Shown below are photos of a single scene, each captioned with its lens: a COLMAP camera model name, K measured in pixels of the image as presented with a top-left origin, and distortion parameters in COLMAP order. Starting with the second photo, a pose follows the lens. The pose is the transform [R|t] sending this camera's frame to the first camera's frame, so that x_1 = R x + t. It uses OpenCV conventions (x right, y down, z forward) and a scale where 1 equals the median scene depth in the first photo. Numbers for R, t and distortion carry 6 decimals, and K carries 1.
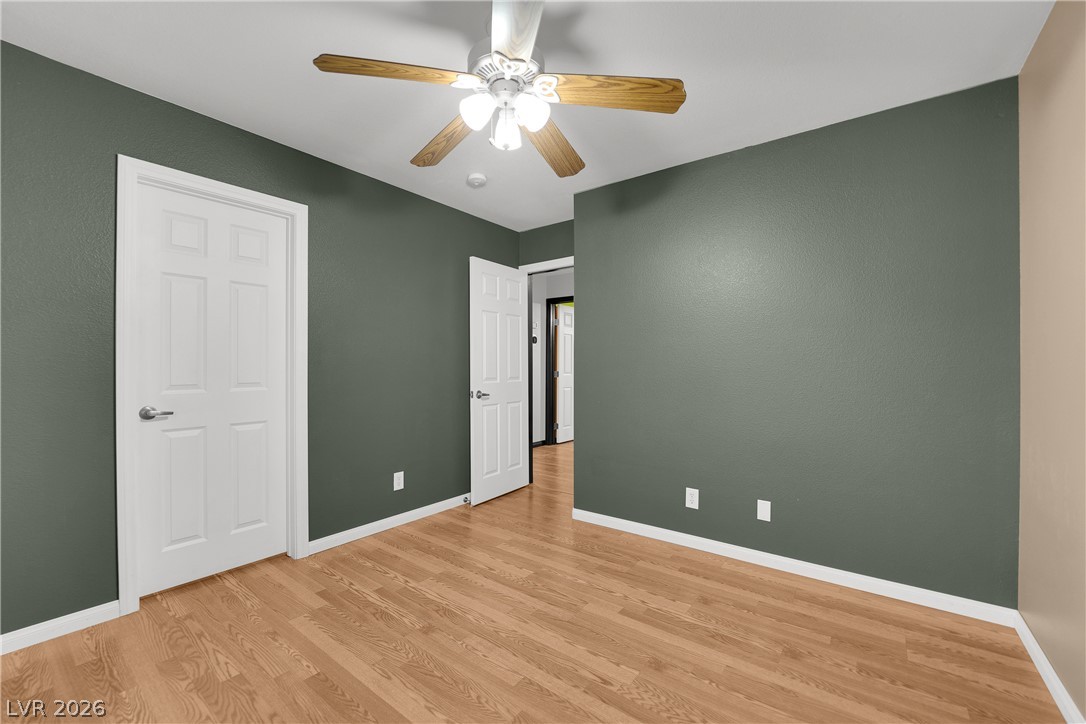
lens RADIAL K [[438.0, 0, 538.5], [0, 438.0, 363.4], [0, 0, 1]] dist [-0.008312, -0.005092]
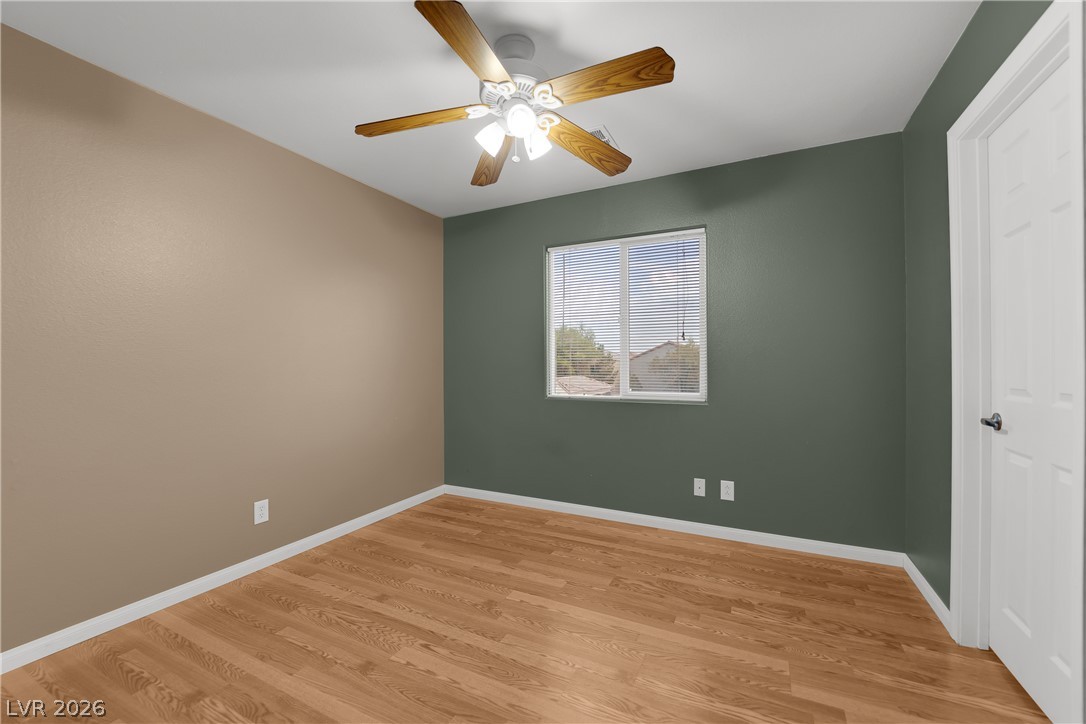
lens RADIAL K [[438.0, 0, 538.5], [0, 438.0, 363.4], [0, 0, 1]] dist [-0.008312, -0.005092]
pose [[-0.982161, 0.003213, -0.188015, 0.074506], [0.004518, 0.999969, -0.006514, 0.013125], [0.187988, -0.007247, -0.982145, 2.060320]]
